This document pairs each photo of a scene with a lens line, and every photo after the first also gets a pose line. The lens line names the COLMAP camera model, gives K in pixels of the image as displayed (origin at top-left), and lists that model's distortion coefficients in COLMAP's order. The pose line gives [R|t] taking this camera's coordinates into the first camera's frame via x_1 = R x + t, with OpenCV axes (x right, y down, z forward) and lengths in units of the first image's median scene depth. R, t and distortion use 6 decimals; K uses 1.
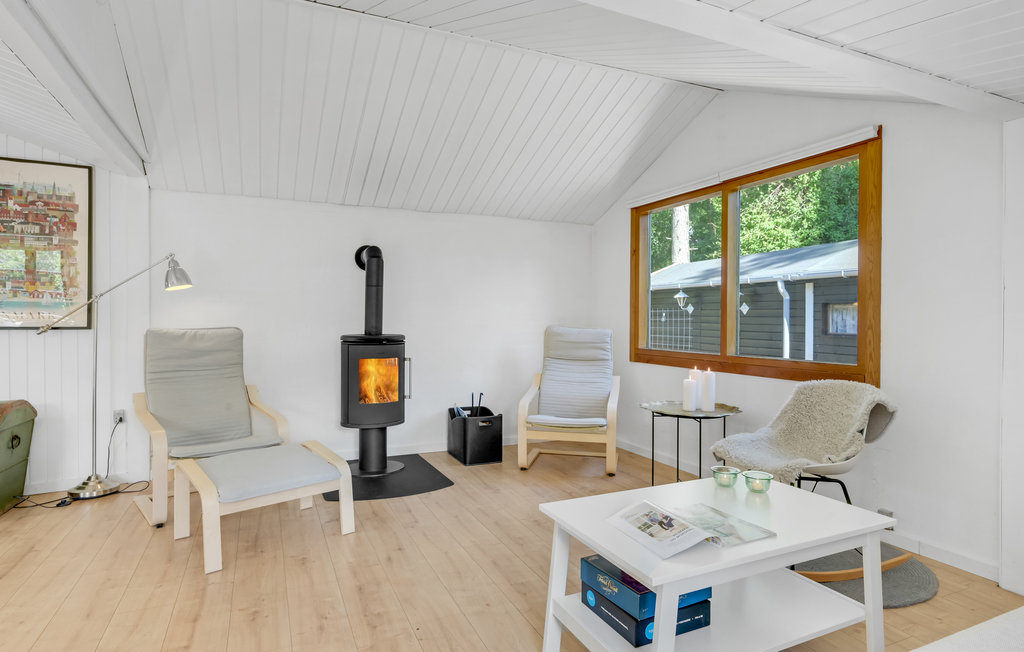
lens RADIAL K [[565.4, 0, 510.2], [0, 565.4, 328.1], [0, 0, 1]] dist [-0.007811, 0.002379]
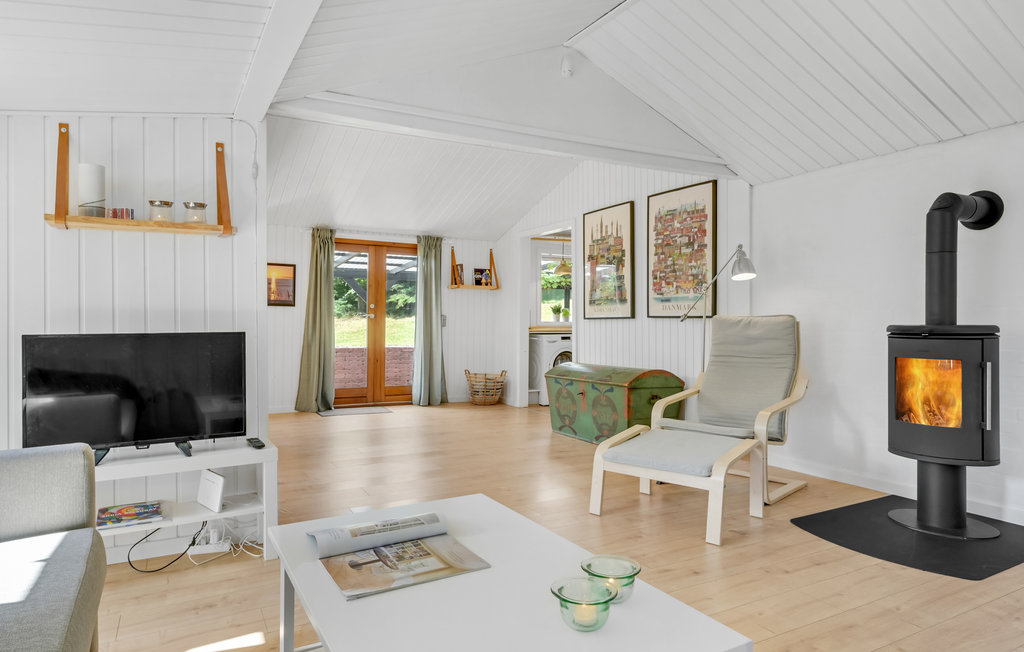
lens RADIAL K [[625.9, 0, 510.2], [0, 625.9, 321.5], [0, 0, 1]] dist [0.004336, 0.001640]
pose [[0.065439, -0.000676, -0.997856, 0.529858], [-0.004731, 0.999988, -0.000988, 0.013287], [0.997845, 0.004785, 0.065435, 0.485943]]
